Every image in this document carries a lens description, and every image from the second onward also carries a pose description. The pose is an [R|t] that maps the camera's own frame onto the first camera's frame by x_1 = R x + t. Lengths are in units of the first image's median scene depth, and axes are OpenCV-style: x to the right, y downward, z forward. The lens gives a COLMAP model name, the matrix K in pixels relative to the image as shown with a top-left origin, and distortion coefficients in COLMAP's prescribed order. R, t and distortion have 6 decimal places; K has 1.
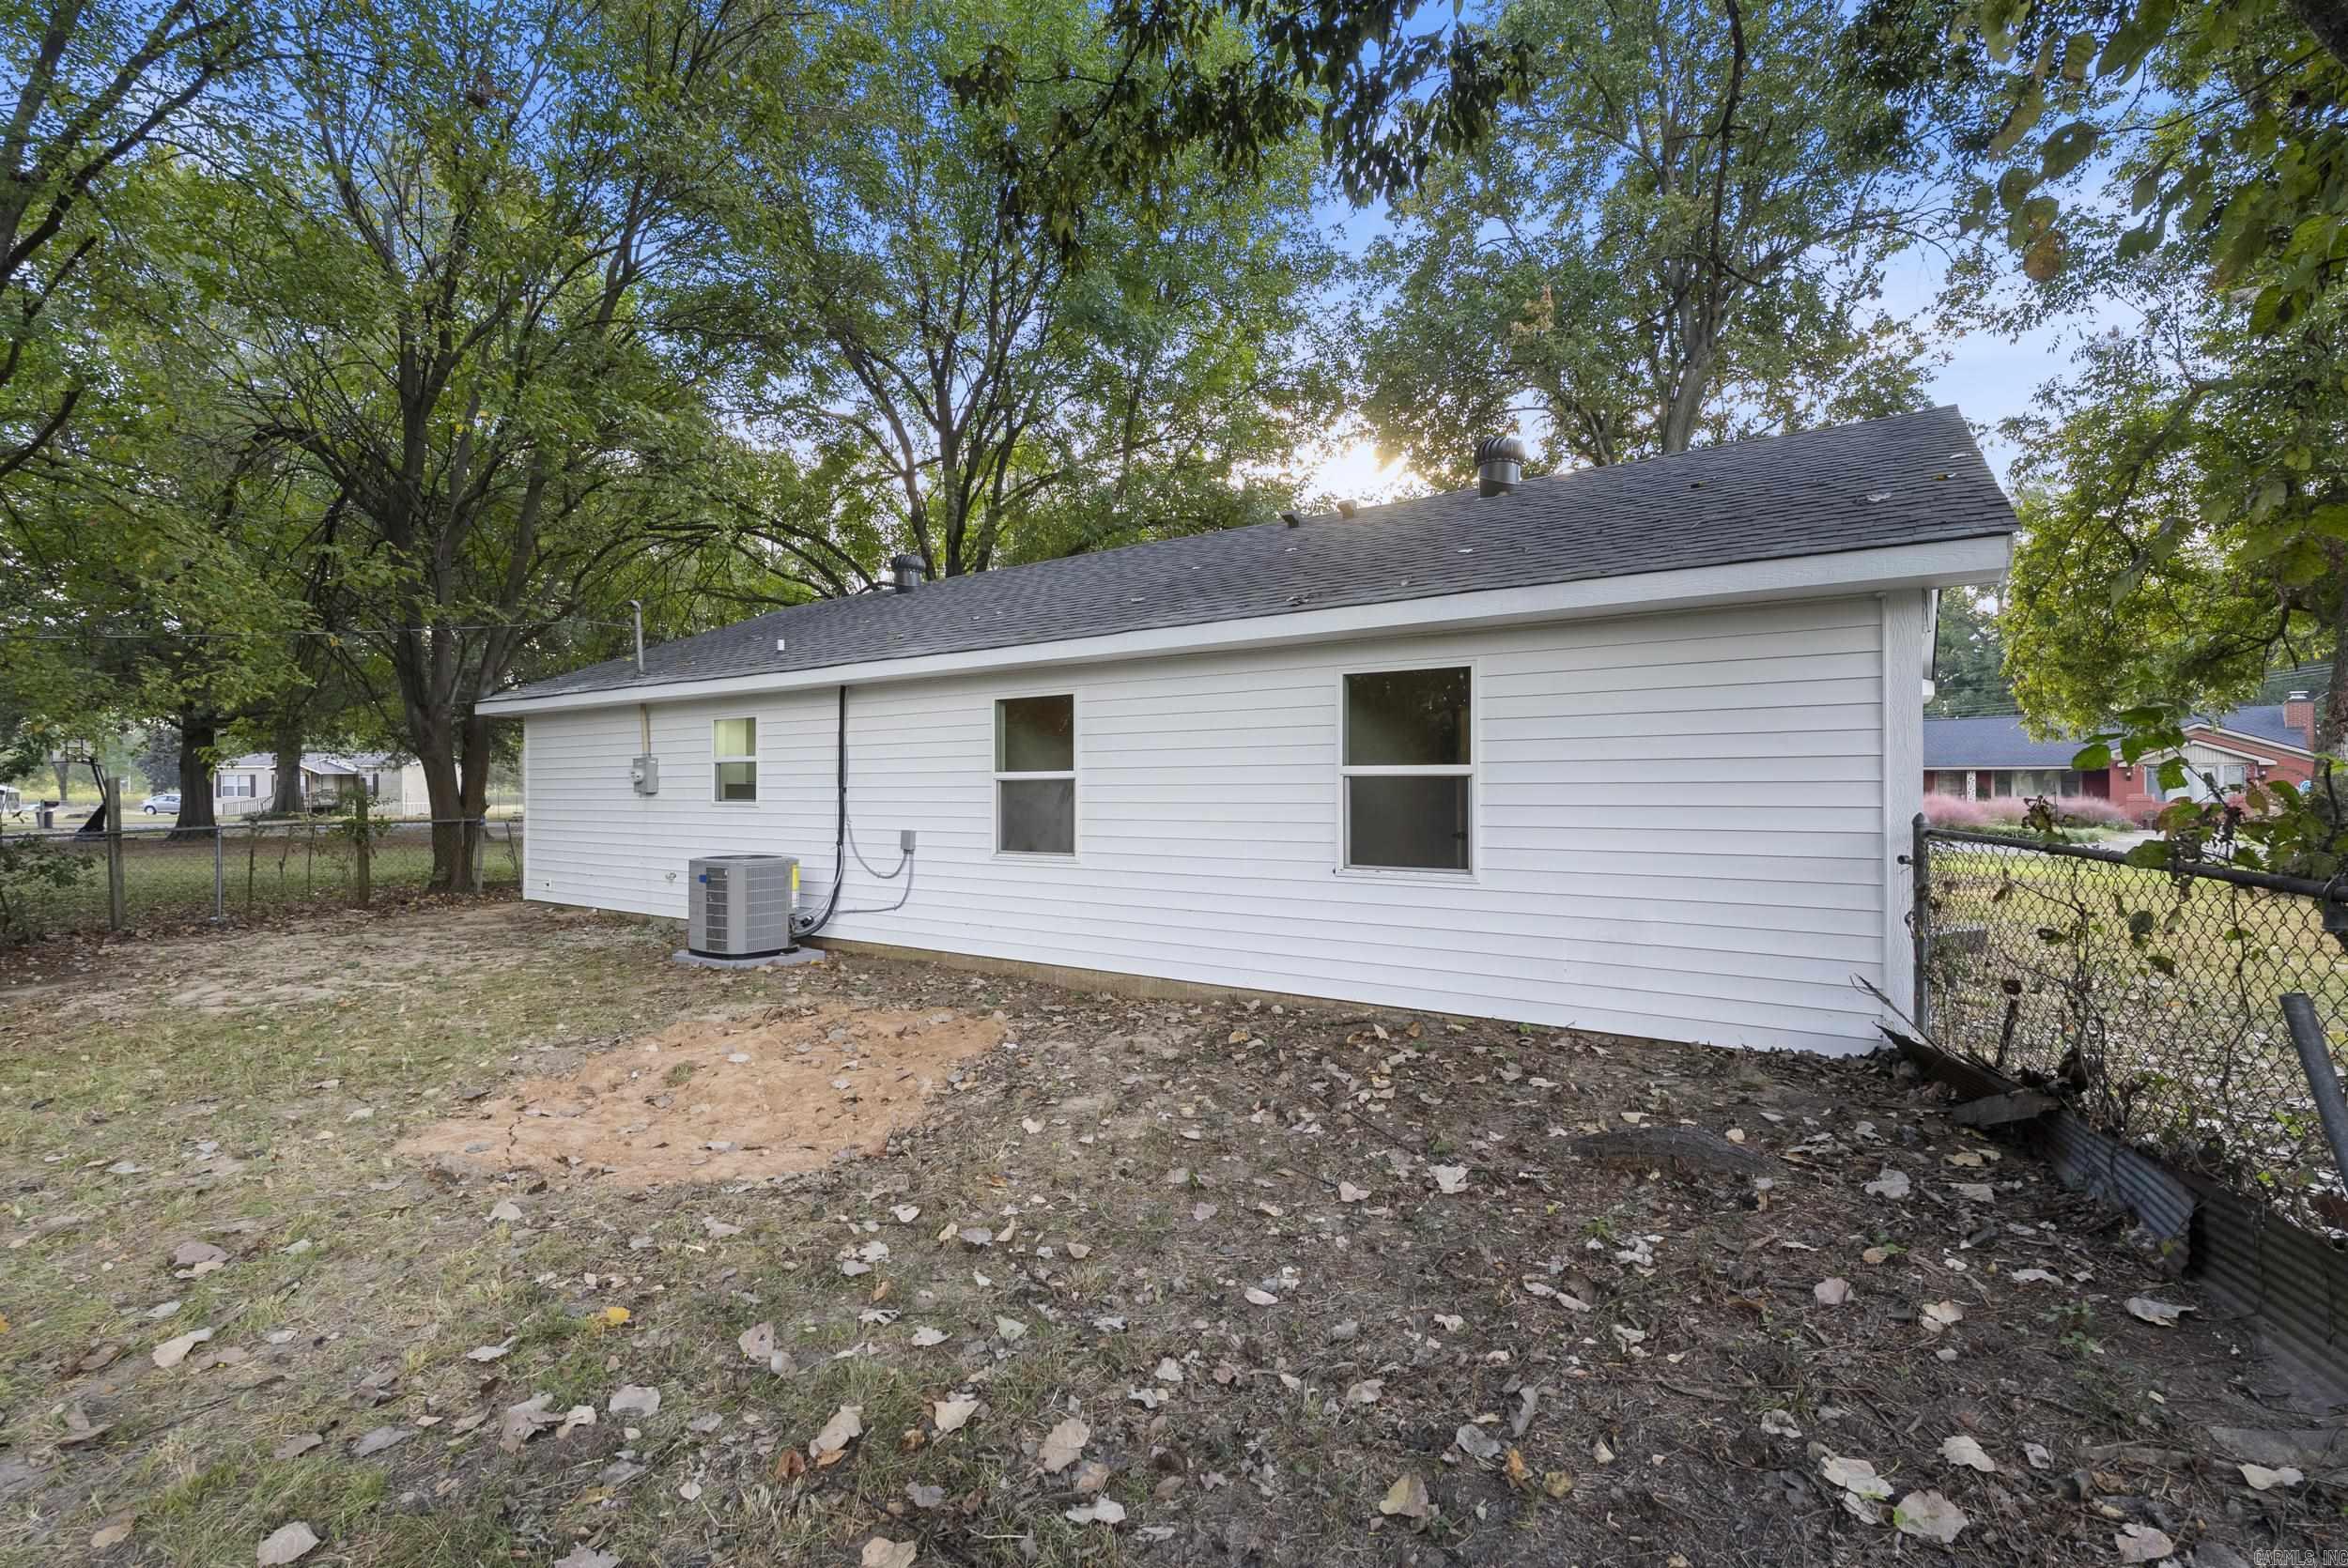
lens RADIAL K [[1033.9, 0, 1170.0], [0, 1033.9, 782.9], [0, 0, 1]] dist [-0.002667, -0.000427]
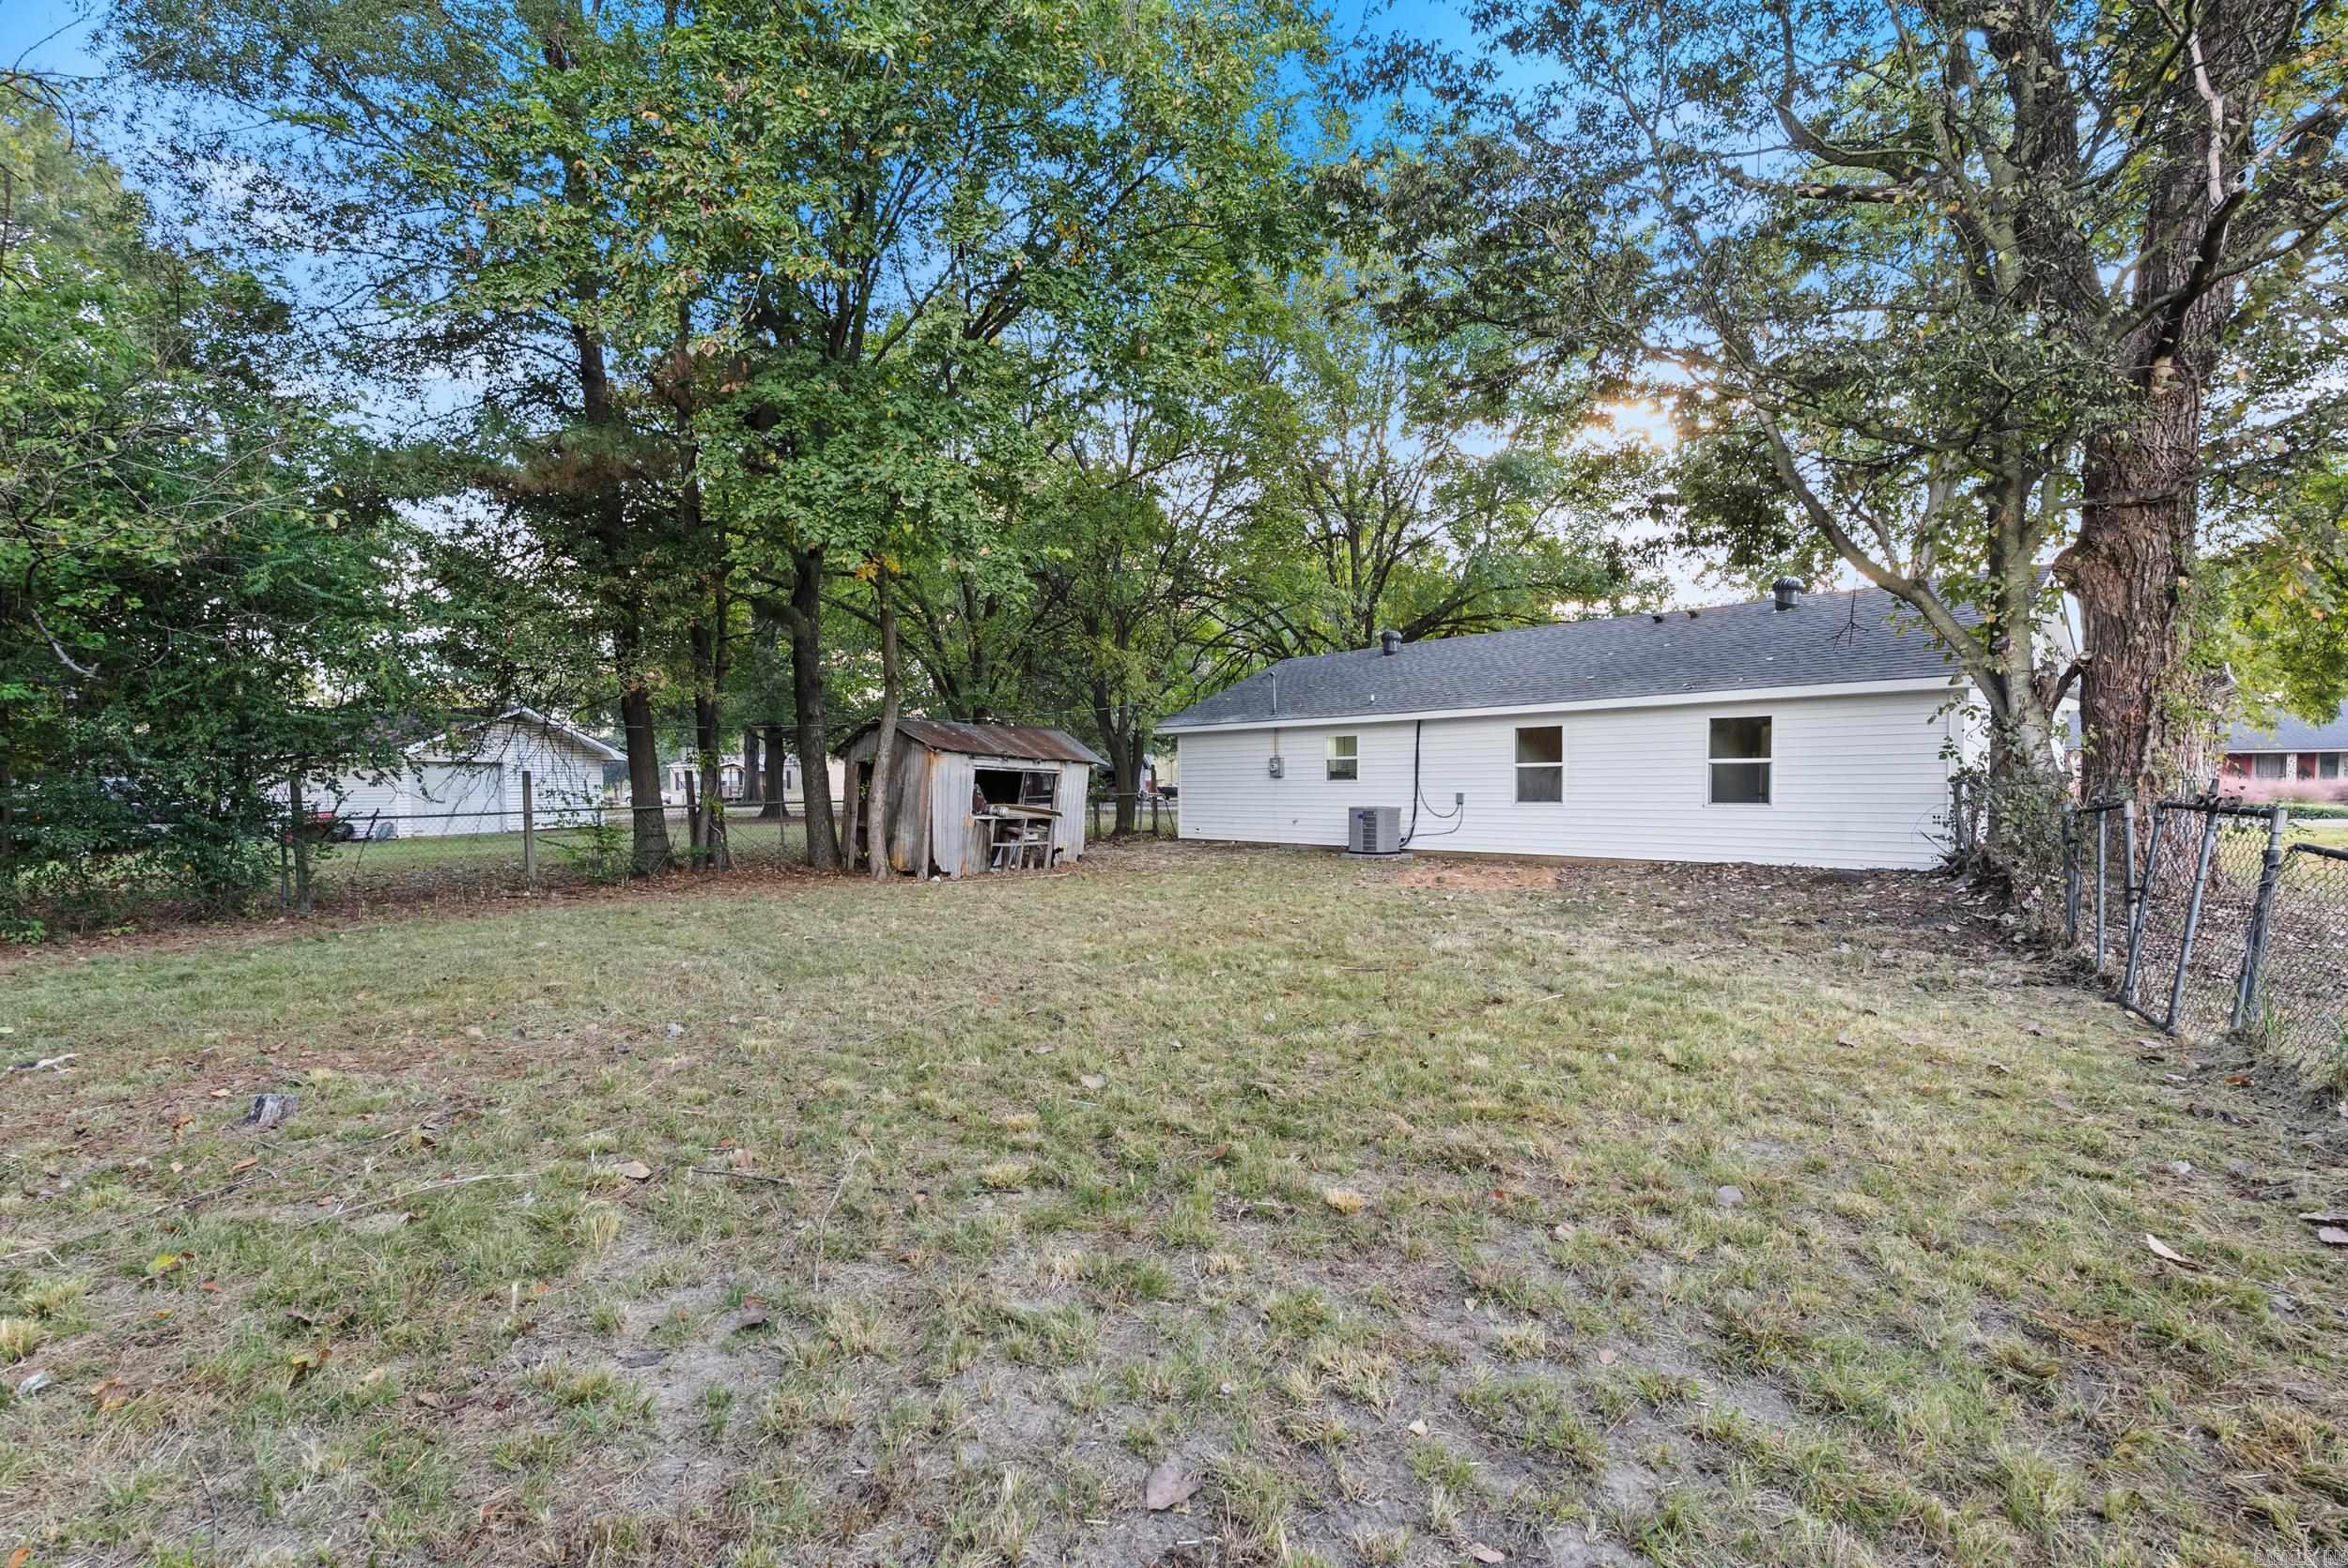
lens RADIAL K [[1033.9, 0, 1172.4], [0, 1033.9, 779.1], [0, 0, 1]] dist [-0.002667, -0.000427]
pose [[0.971592, -0.005479, -0.236598, -0.348311], [0.006870, 0.999964, 0.005054, 0.005670], [0.236562, -0.006536, 0.971594, -1.174663]]
